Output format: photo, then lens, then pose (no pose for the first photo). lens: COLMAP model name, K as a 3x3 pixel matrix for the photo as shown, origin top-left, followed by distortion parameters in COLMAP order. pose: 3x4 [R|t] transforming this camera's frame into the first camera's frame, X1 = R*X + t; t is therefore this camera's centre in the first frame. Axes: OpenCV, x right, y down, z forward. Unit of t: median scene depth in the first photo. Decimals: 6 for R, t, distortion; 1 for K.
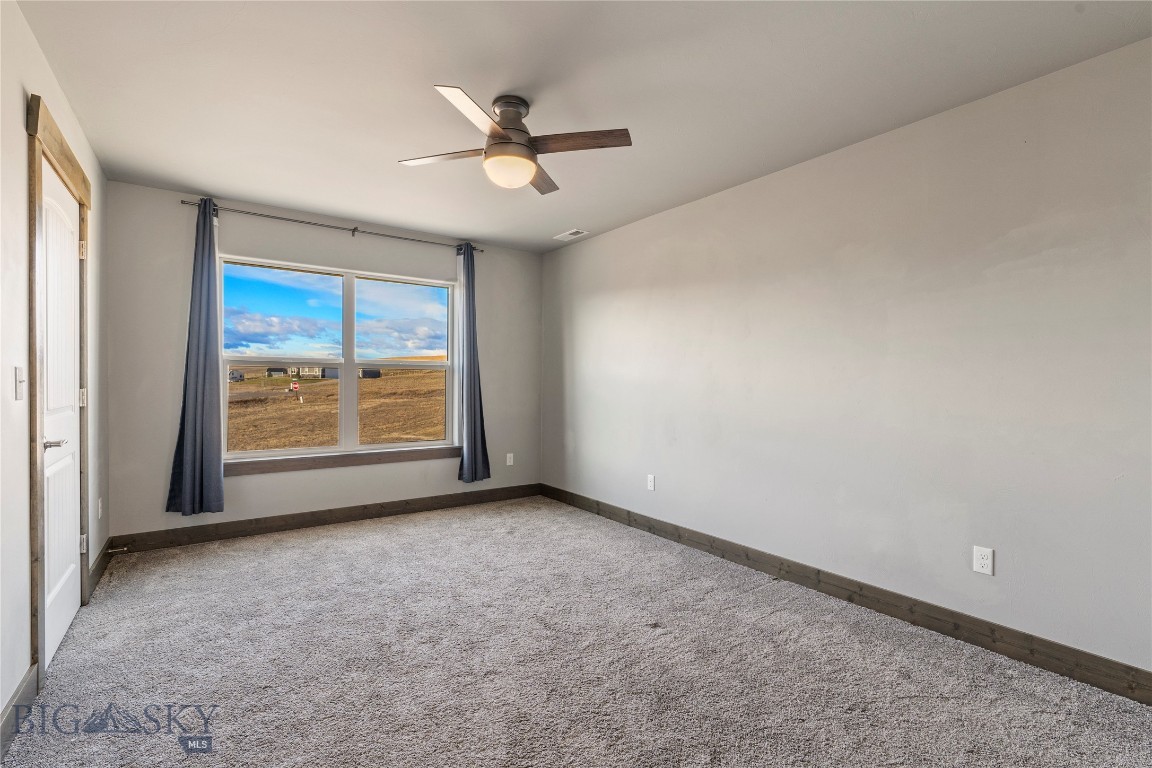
lens RADIAL K [[518.8, 0, 573.7], [0, 518.8, 384.5], [0, 0, 1]] dist [-0.006627, 0.002144]
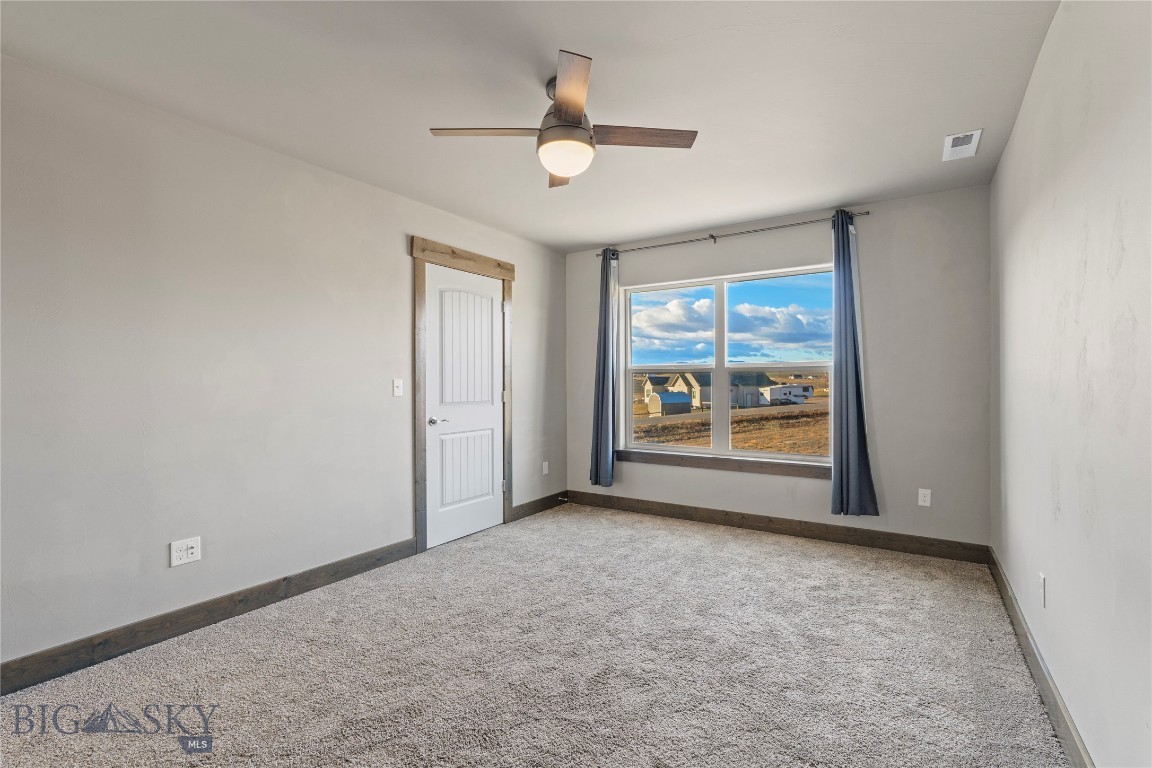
lens RADIAL K [[518.8, 0, 578.0], [0, 518.8, 386.2], [0, 0, 1]] dist [-0.006627, 0.002144]
pose [[0.368277, 0.004594, -0.929705, 0.447927], [0.005003, 0.999964, 0.006923, -0.014935], [0.929703, -0.007201, 0.368241, 0.403773]]
